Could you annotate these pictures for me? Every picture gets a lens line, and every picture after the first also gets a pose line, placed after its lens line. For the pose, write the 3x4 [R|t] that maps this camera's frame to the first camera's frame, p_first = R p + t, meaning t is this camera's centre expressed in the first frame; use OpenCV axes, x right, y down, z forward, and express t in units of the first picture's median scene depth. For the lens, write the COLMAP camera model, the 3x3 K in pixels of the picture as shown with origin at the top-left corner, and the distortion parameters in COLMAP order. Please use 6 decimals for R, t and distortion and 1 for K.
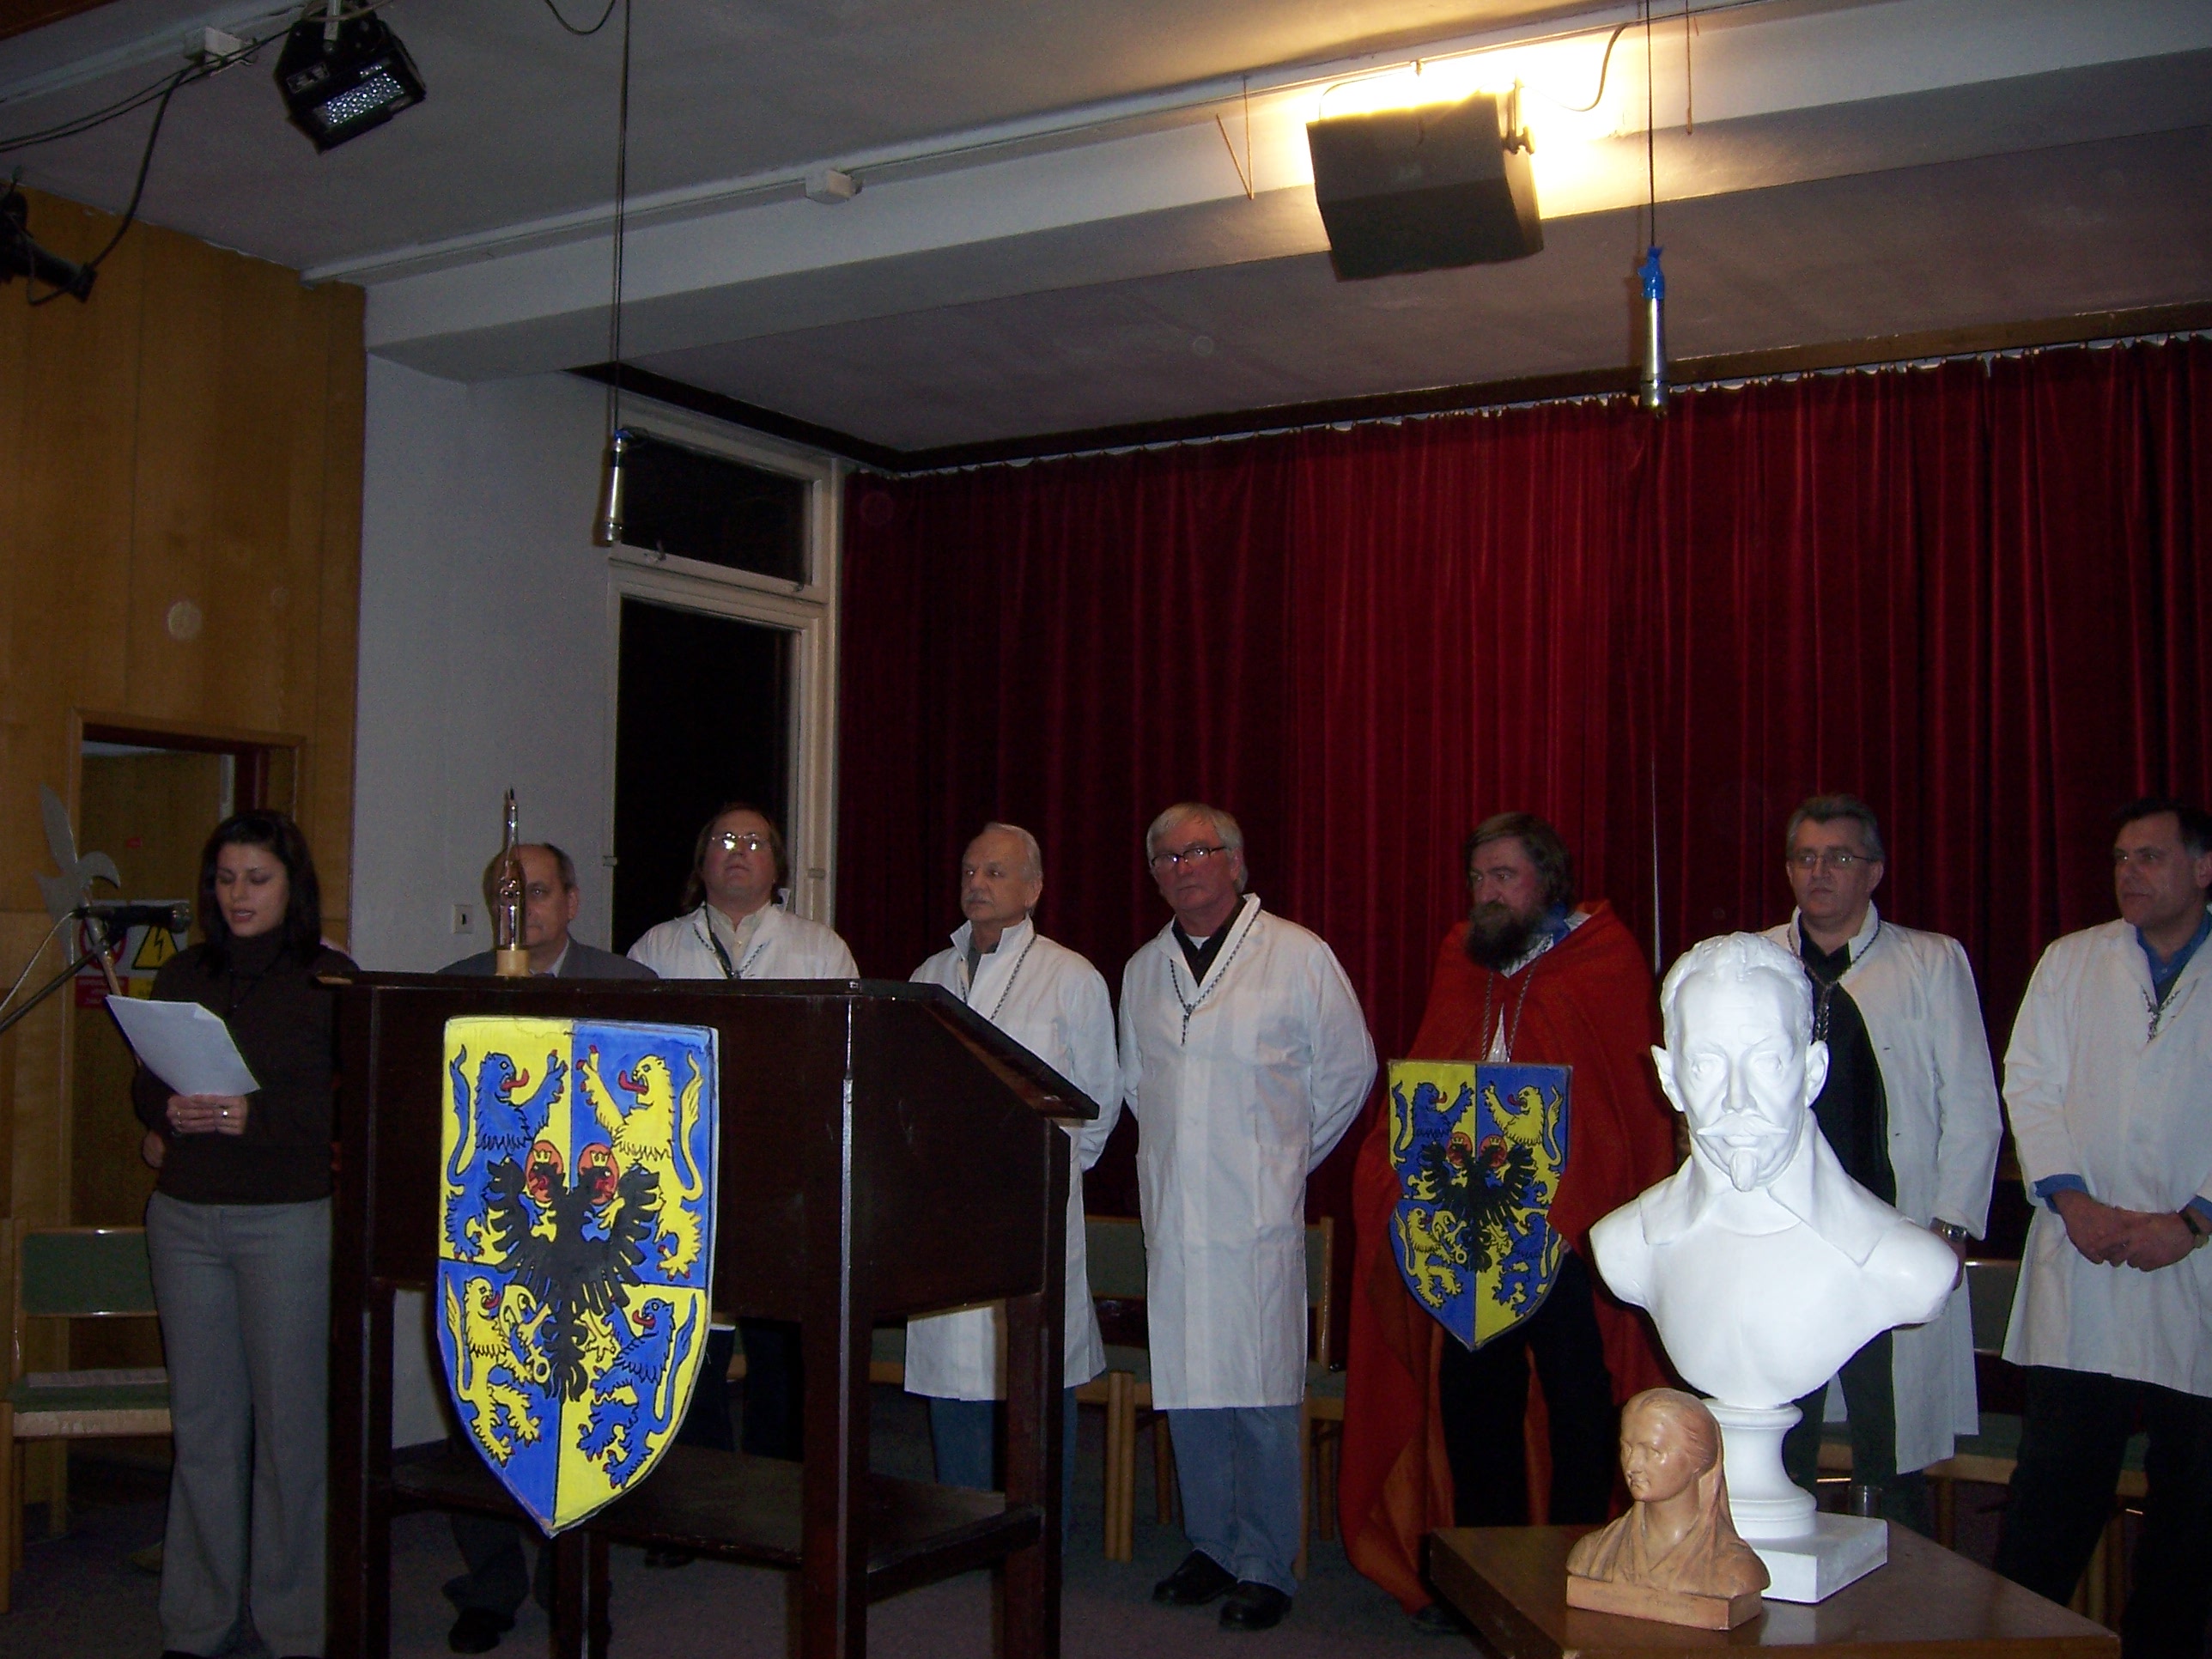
lens RADIAL K [[2470.0, 0, 1106.0], [0, 2470.0, 829.5], [0, 0, 1]] dist [-0.155196, 0.133449]
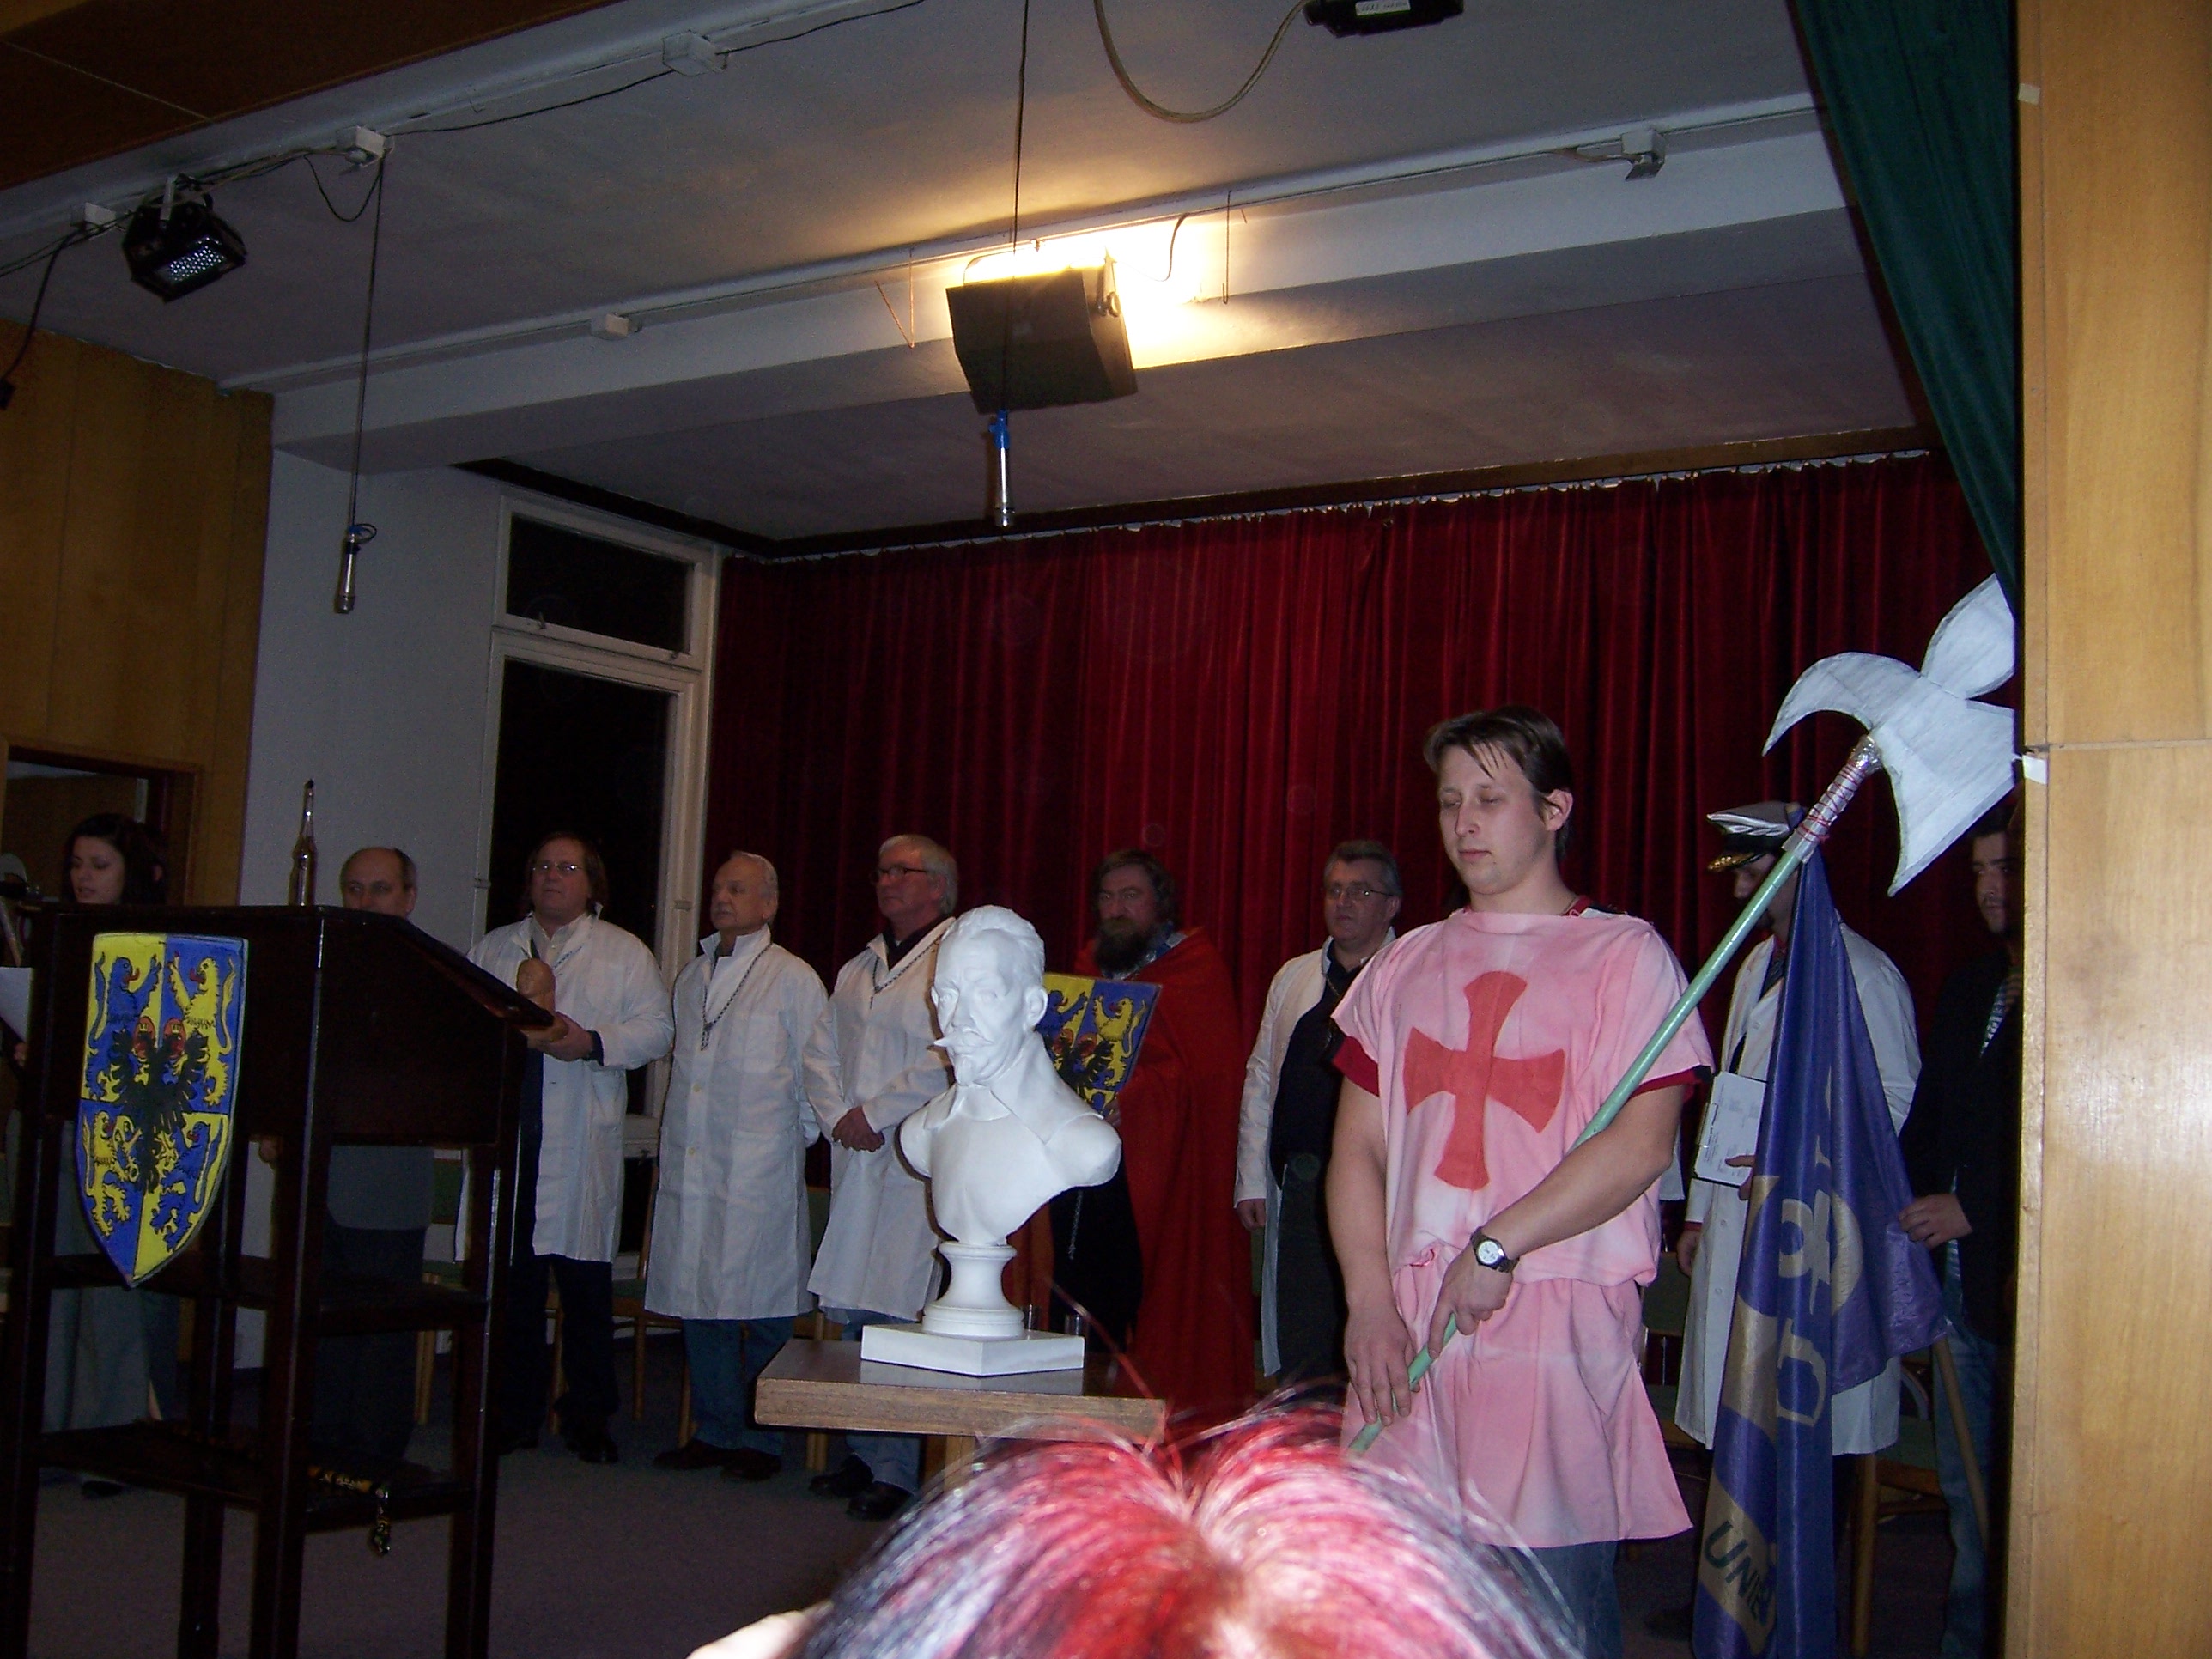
lens RADIAL K [[2470.0, 0, 1106.0], [0, 2470.0, 829.5], [0, 0, 1]] dist [-0.155196, 0.133449]
pose [[0.998550, 0.029777, -0.044843, 0.238770], [-0.031270, 0.998967, -0.032976, 0.026484], [0.043815, 0.034331, 0.998450, -0.248820]]
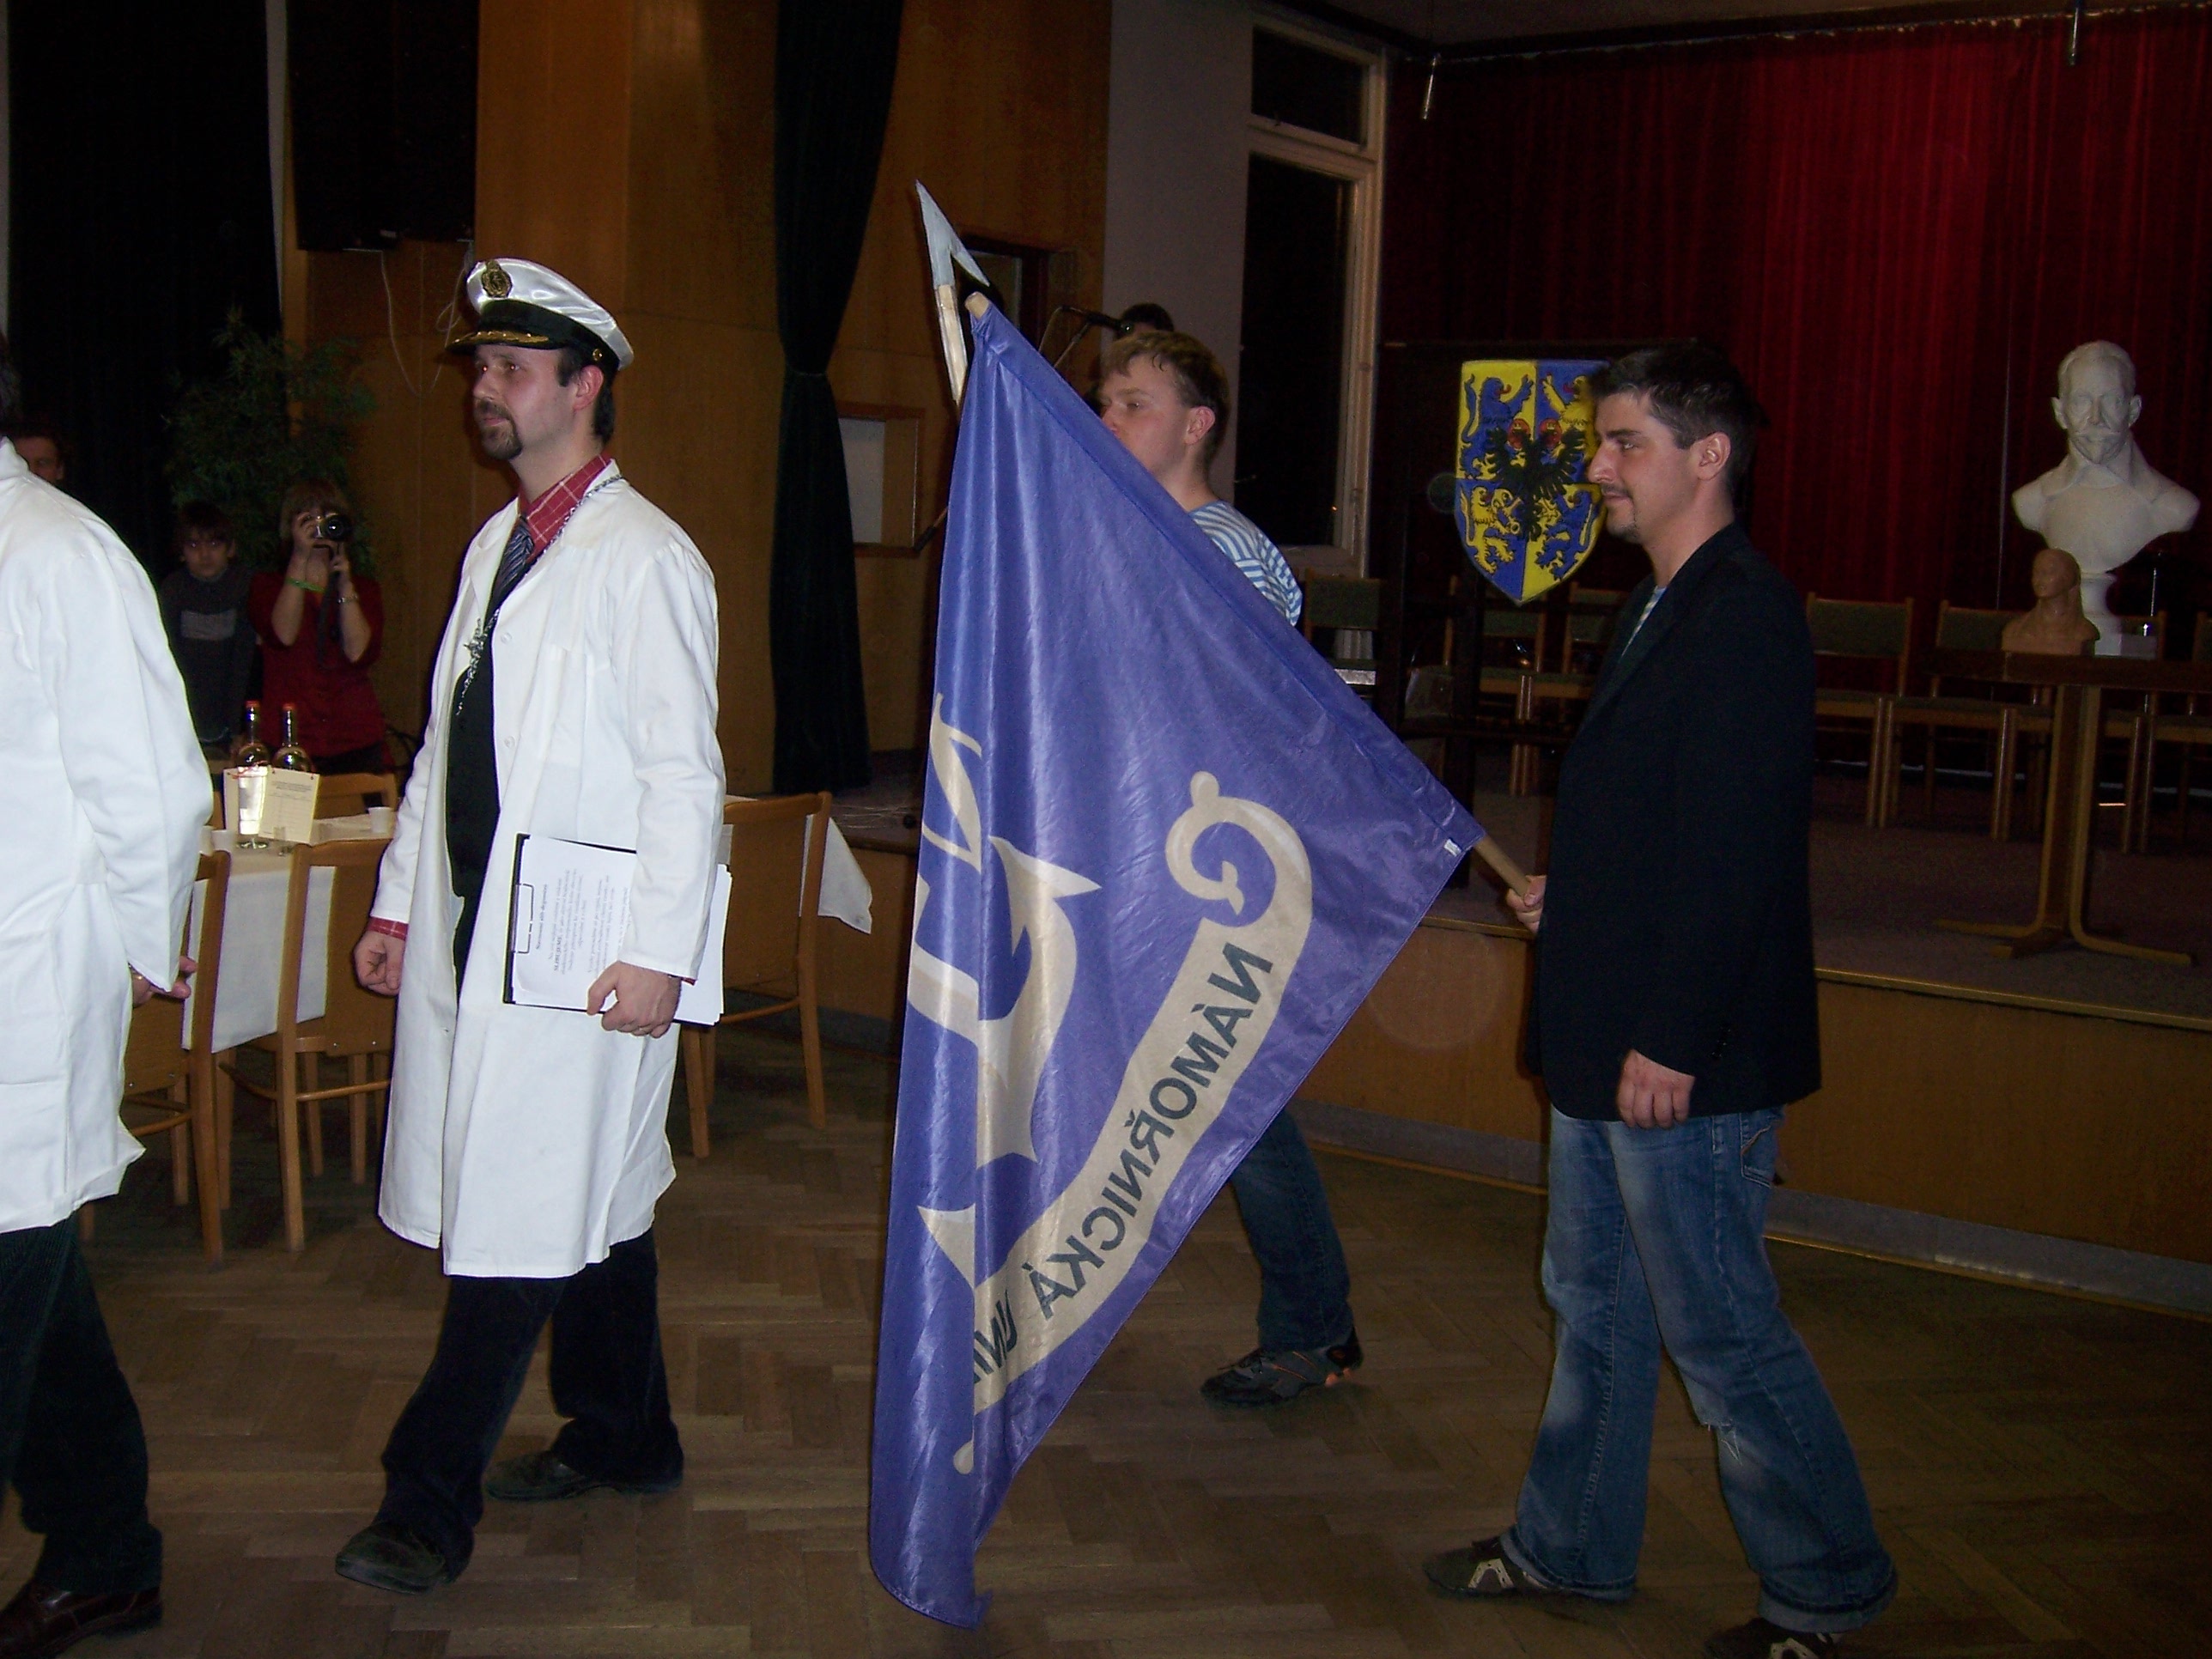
lens RADIAL K [[2495.4, 0, 1103.5], [0, 2495.4, 874.2], [0, 0, 1]] dist [-0.140439, 0.062058]
pose [[0.994237, 0.039300, -0.099739, -0.209749], [-0.019967, 0.981986, 0.187895, 0.069986], [0.105326, -0.184821, 0.977112, -0.689335]]
